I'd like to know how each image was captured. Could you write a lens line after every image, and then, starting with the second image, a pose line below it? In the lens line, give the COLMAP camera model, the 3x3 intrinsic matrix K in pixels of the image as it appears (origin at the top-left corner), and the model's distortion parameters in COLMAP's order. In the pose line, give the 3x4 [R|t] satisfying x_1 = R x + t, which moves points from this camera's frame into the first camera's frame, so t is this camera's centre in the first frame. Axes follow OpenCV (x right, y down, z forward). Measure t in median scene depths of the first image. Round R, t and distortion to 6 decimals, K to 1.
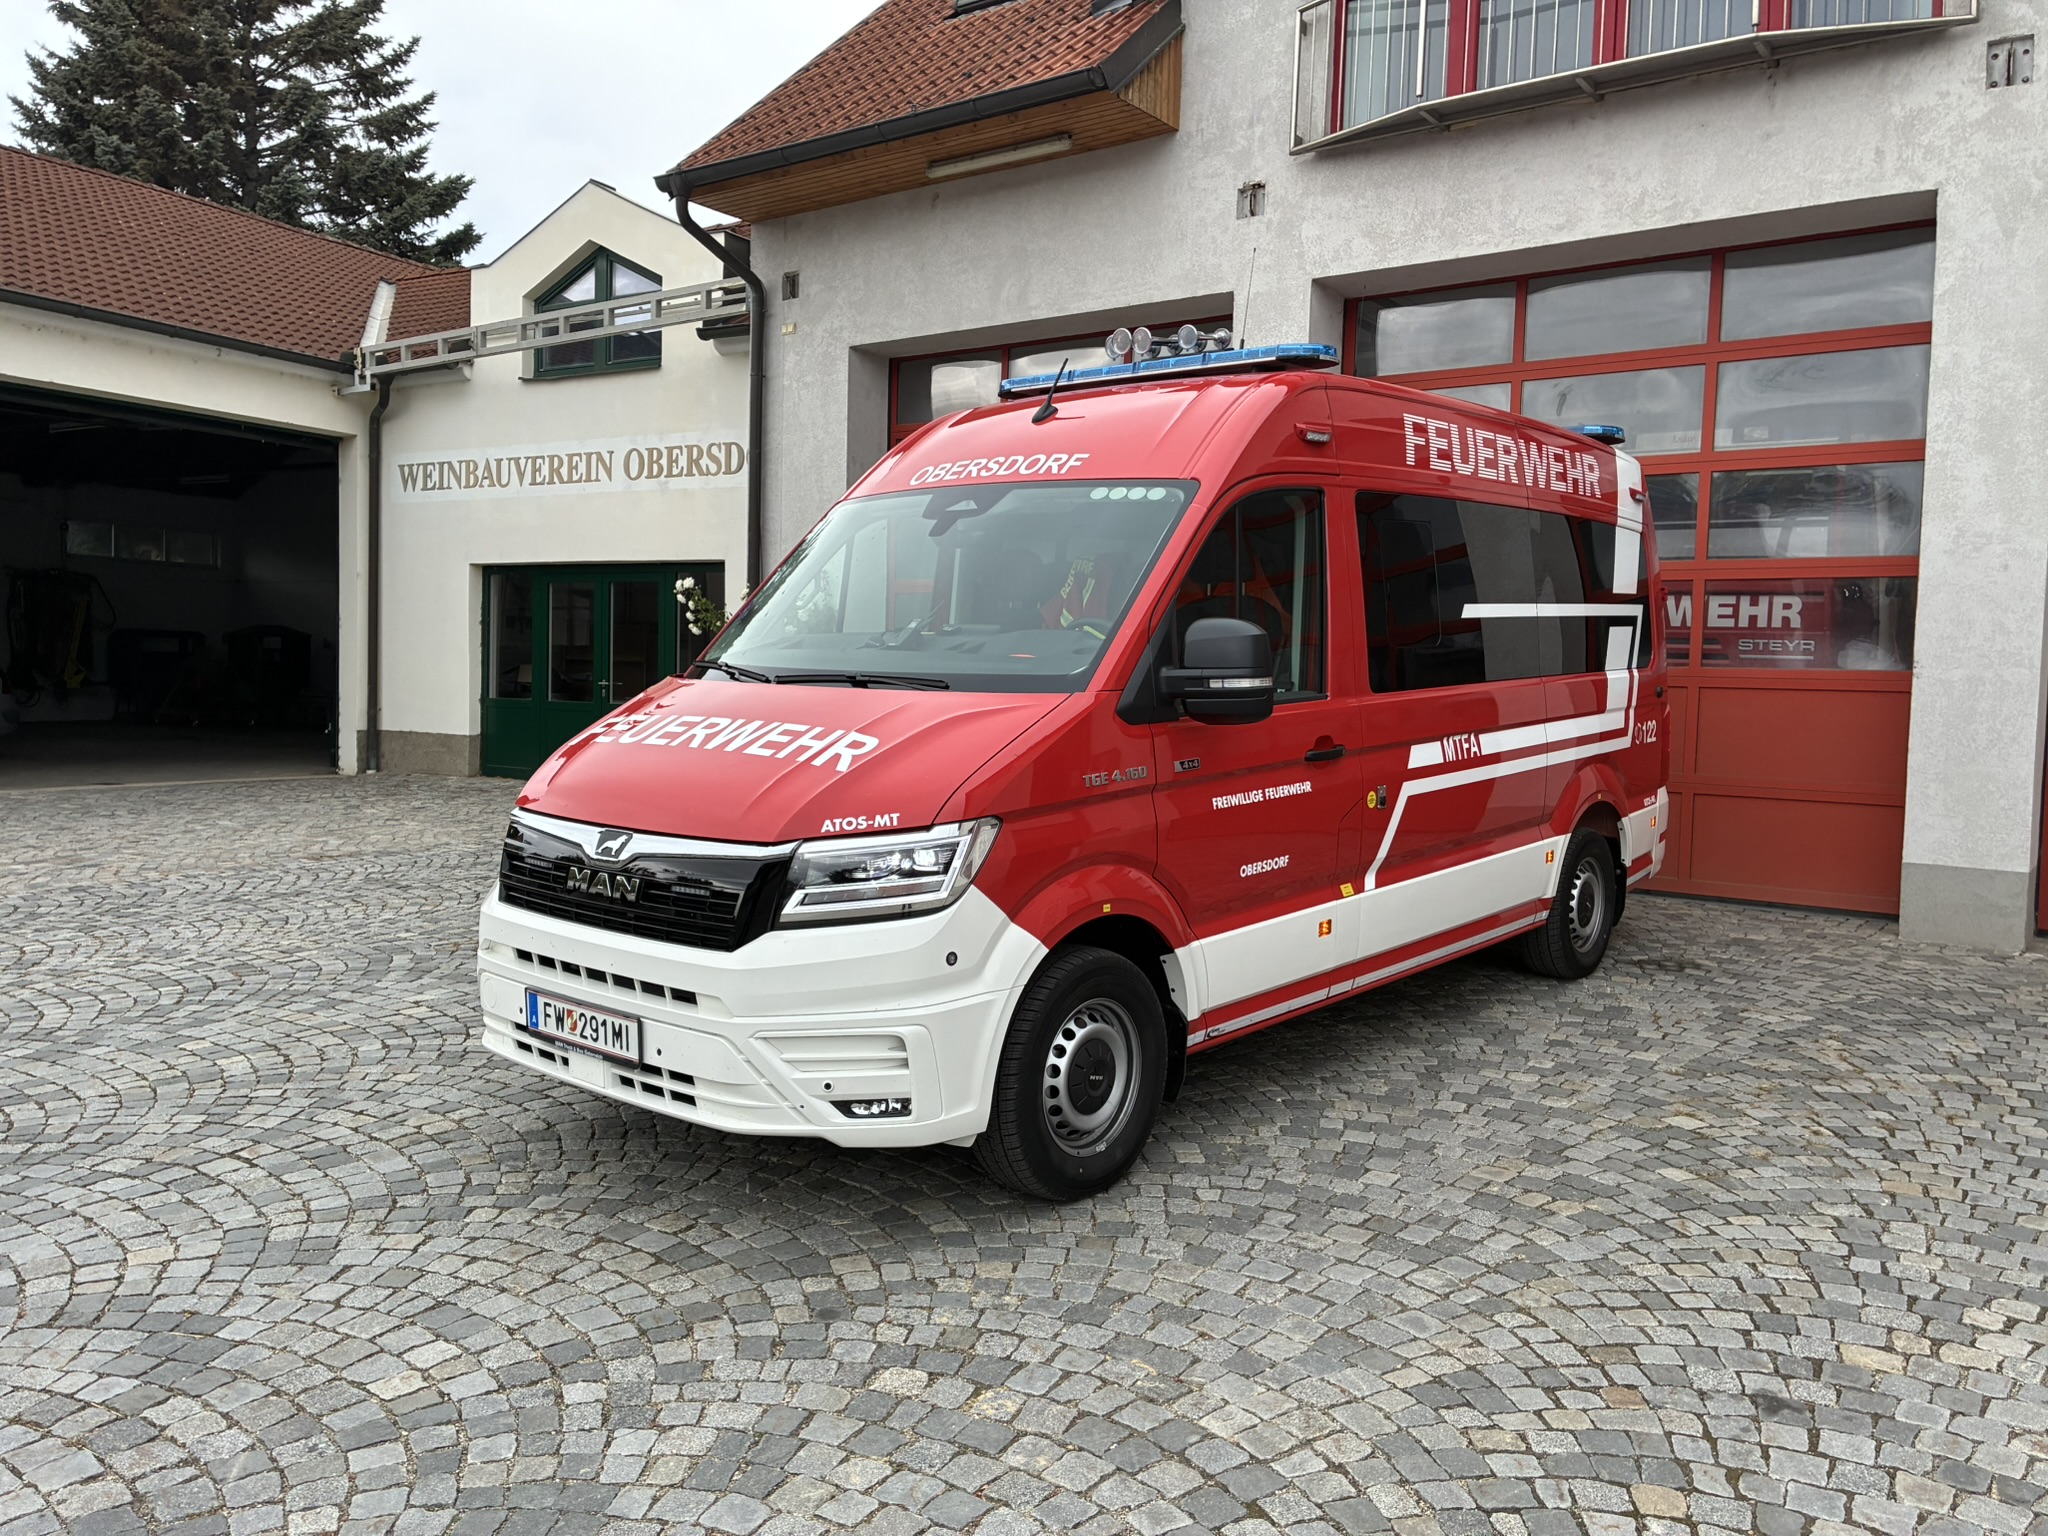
lens RADIAL K [[1558.3, 0, 1026.3], [0, 1558.3, 758.8], [0, 0, 1]] dist [0.042127, -0.030541]
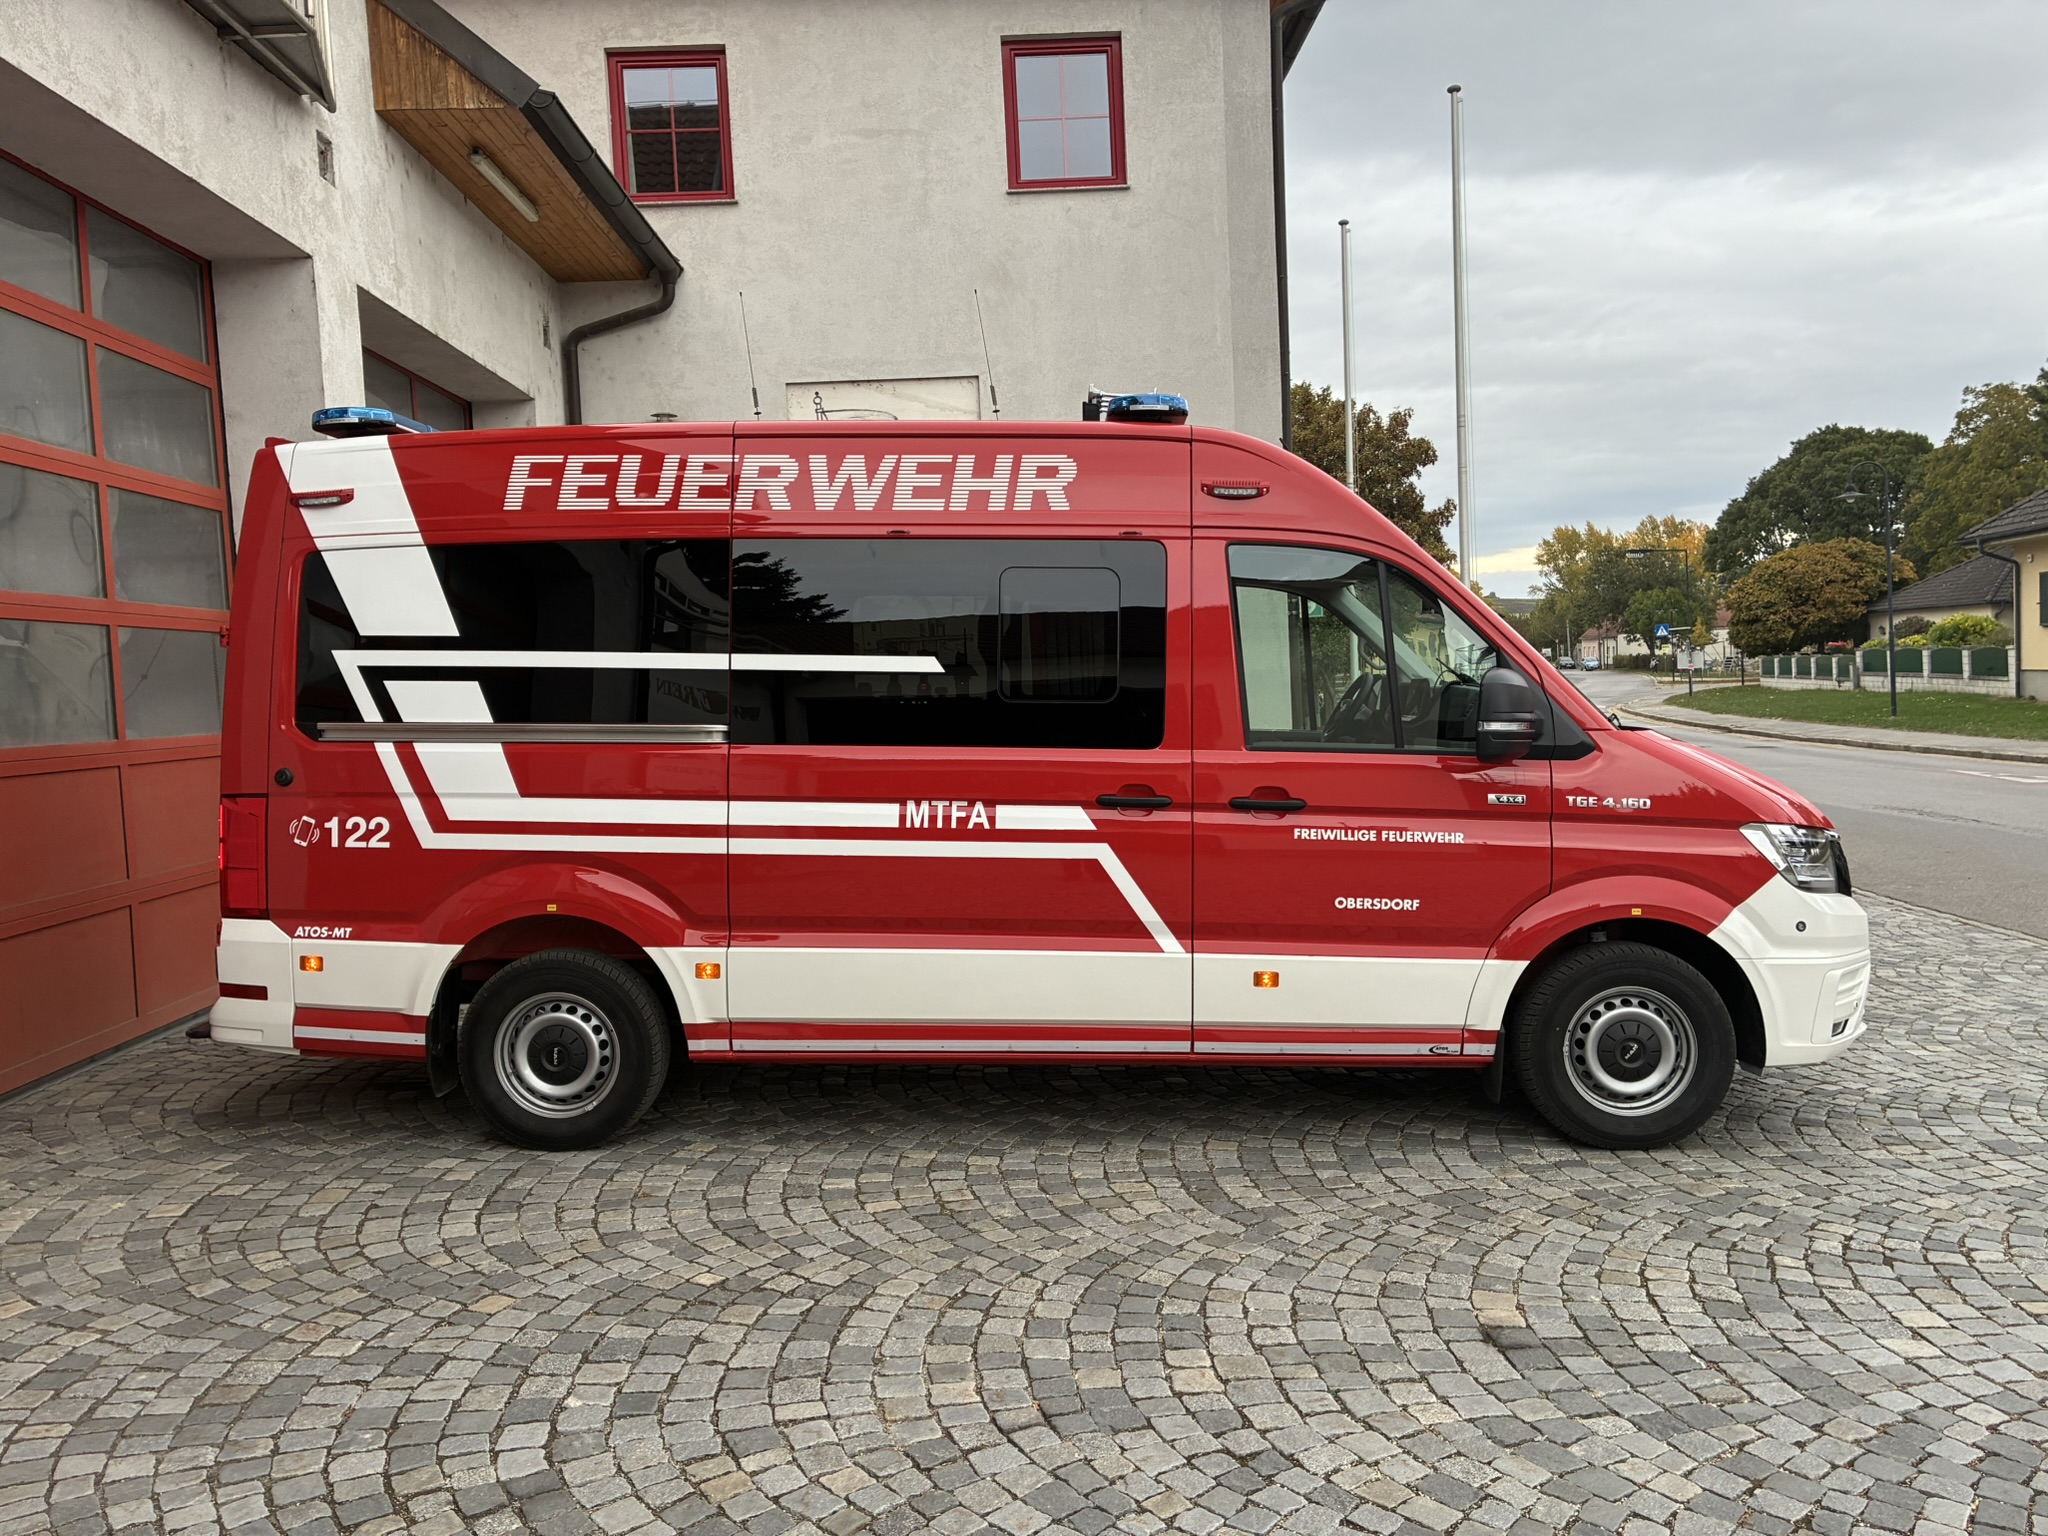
lens RADIAL K [[1565.2, 0, 1029.5], [0, 1565.2, 756.3], [0, 0, 1]] dist [0.038369, -0.042994]
pose [[-0.623718, -0.037085, 0.780769, -0.786776], [0.070460, 0.992140, 0.103411, -0.172303], [-0.778467, 0.119512, -0.616202, 1.978499]]
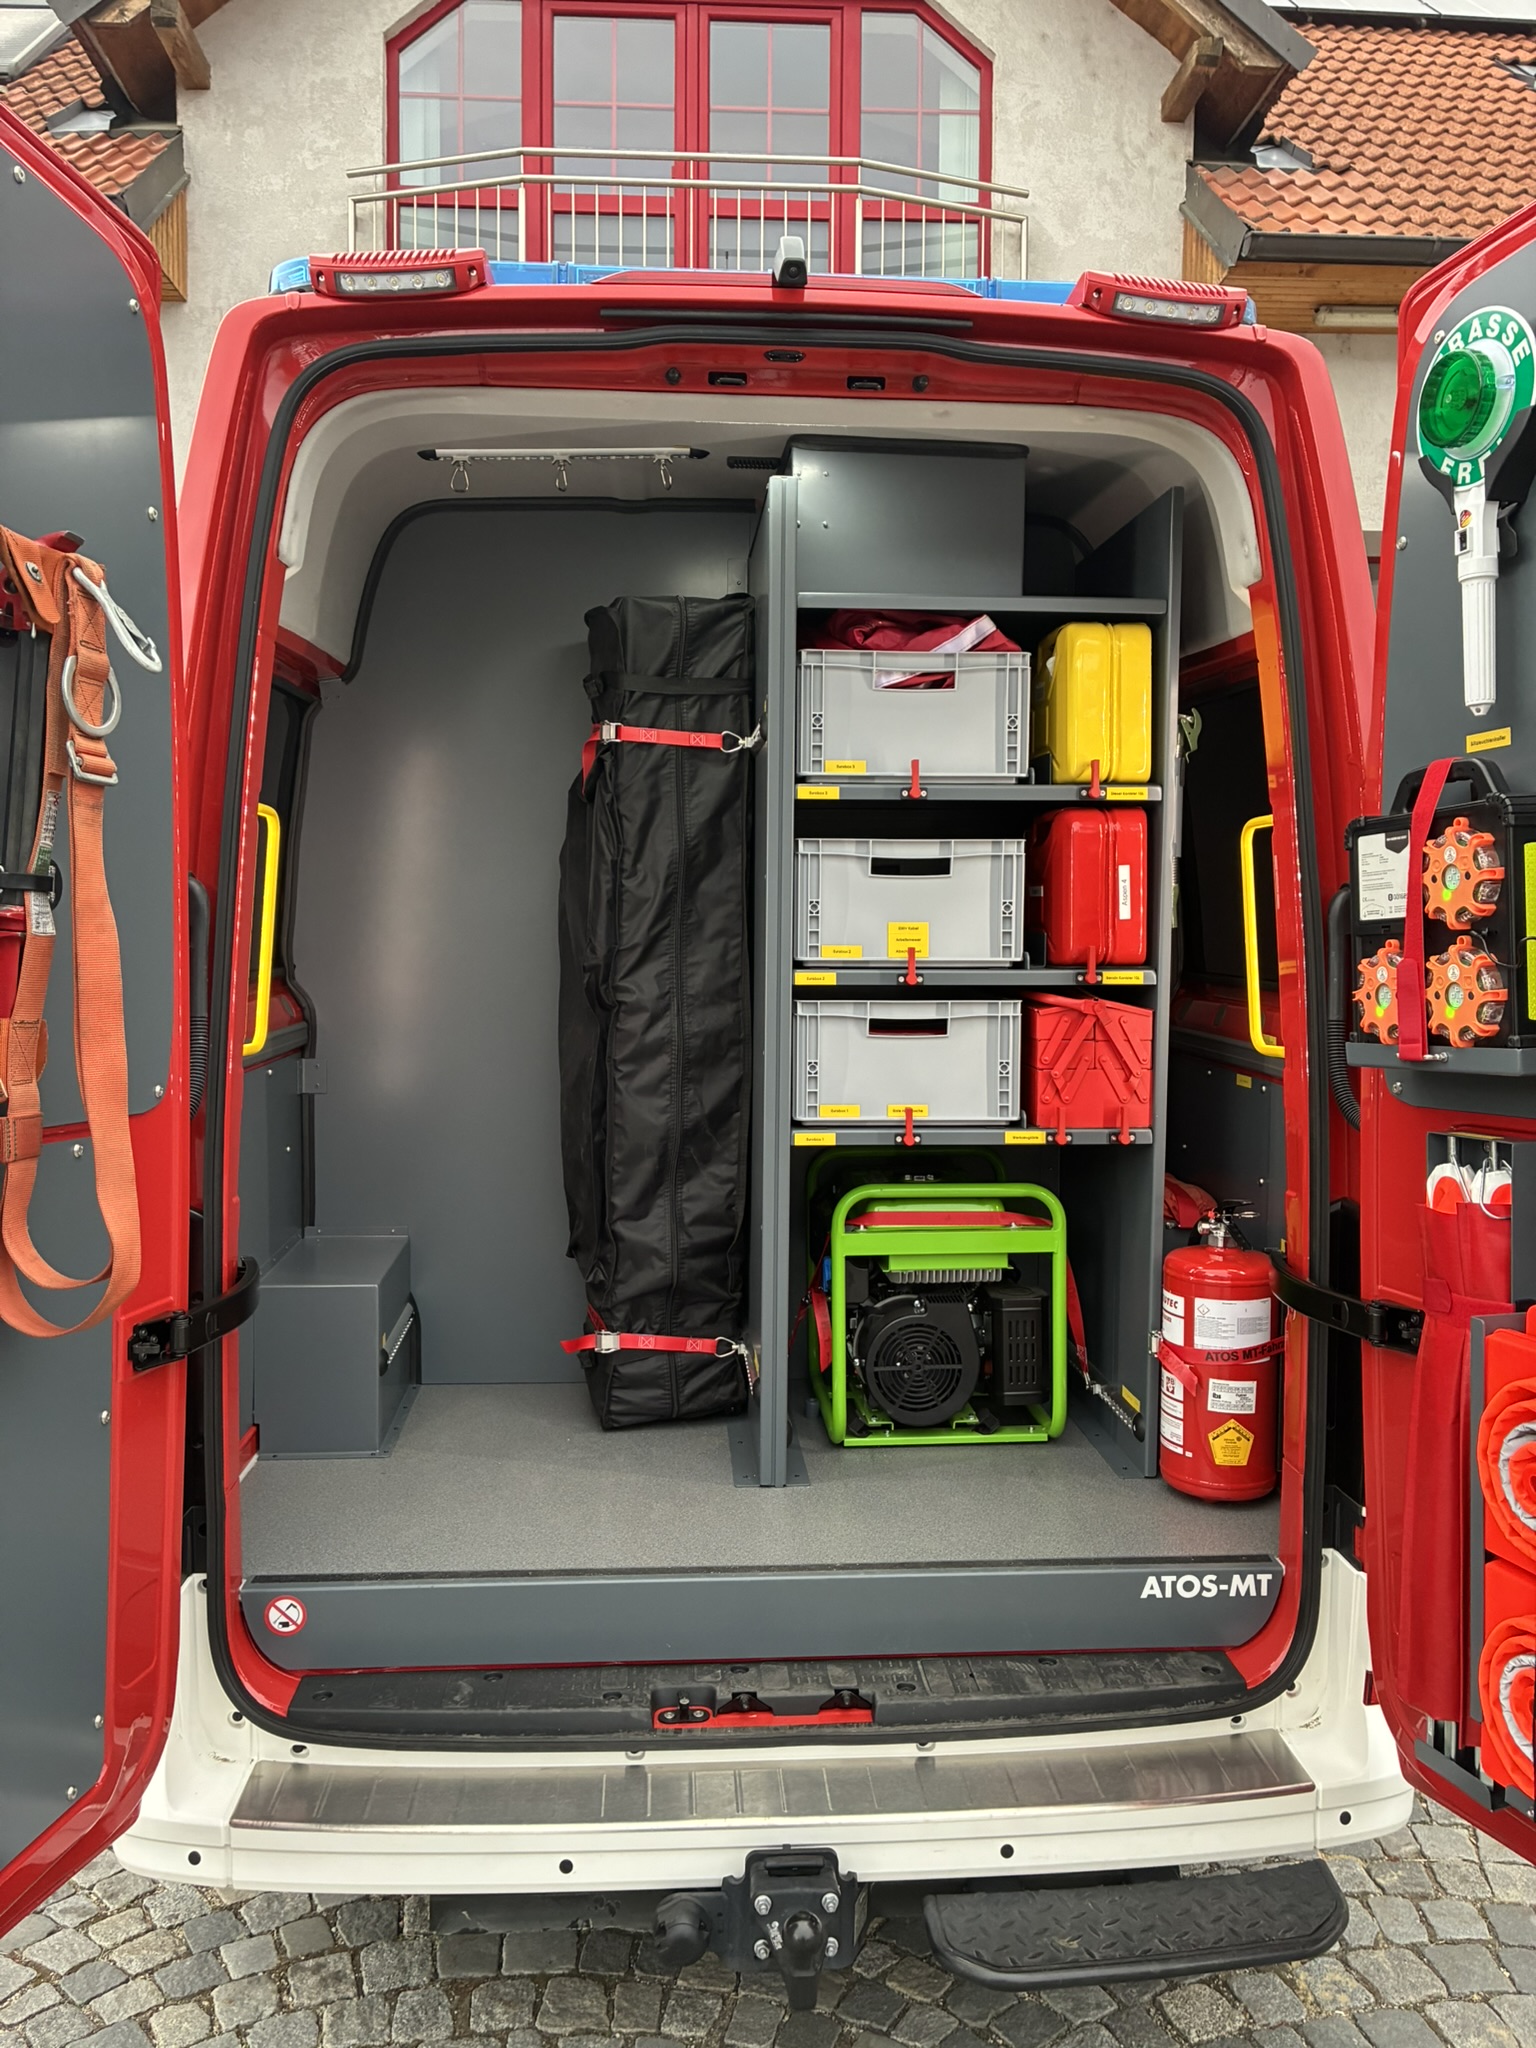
lens RADIAL K [[1547.0, 0, 773.8], [0, 1547.0, 1019.4], [0, 0, 1]] dist [0.089558, -0.113820]
pose [[0.770057, -0.046078, 0.636309, -0.417583], [0.049931, 0.998682, 0.011893, -0.041879], [-0.636018, 0.022613, 0.771343, 0.360495]]
